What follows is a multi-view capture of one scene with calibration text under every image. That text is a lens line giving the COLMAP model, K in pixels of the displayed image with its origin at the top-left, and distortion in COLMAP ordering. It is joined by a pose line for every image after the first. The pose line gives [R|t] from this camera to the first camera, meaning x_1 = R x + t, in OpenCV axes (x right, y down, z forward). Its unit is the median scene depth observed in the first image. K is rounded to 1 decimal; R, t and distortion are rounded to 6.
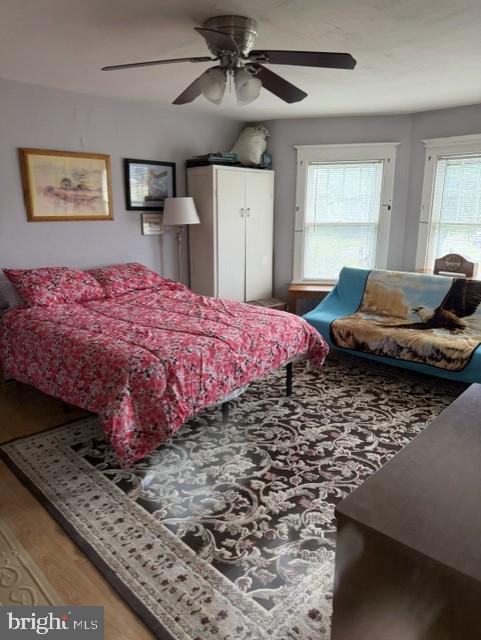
lens RADIAL K [[445.7, 0, 240.5], [0, 445.7, 320.0], [0, 0, 1]] dist [0.019556, -0.007677]
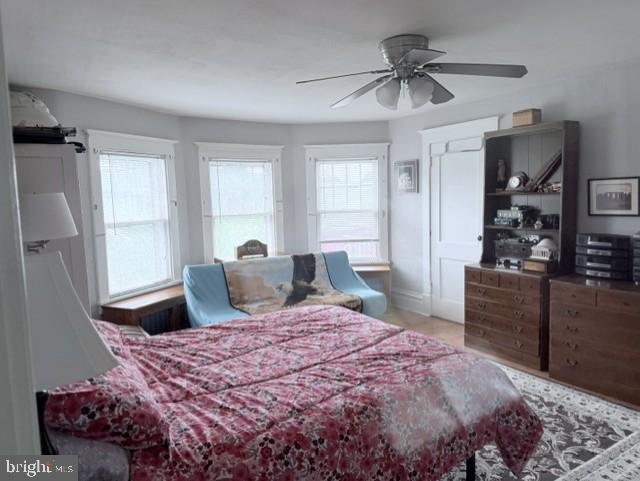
lens RADIAL K [[445.7, 0, 320.0], [0, 445.7, 240.5], [0, 0, 1]] dist [0.019556, -0.007677]
pose [[0.227327, -0.102934, 0.968363, -0.619538], [0.264988, 0.963413, 0.040201, -0.143117], [-0.937072, 0.247466, 0.246286, 0.537162]]
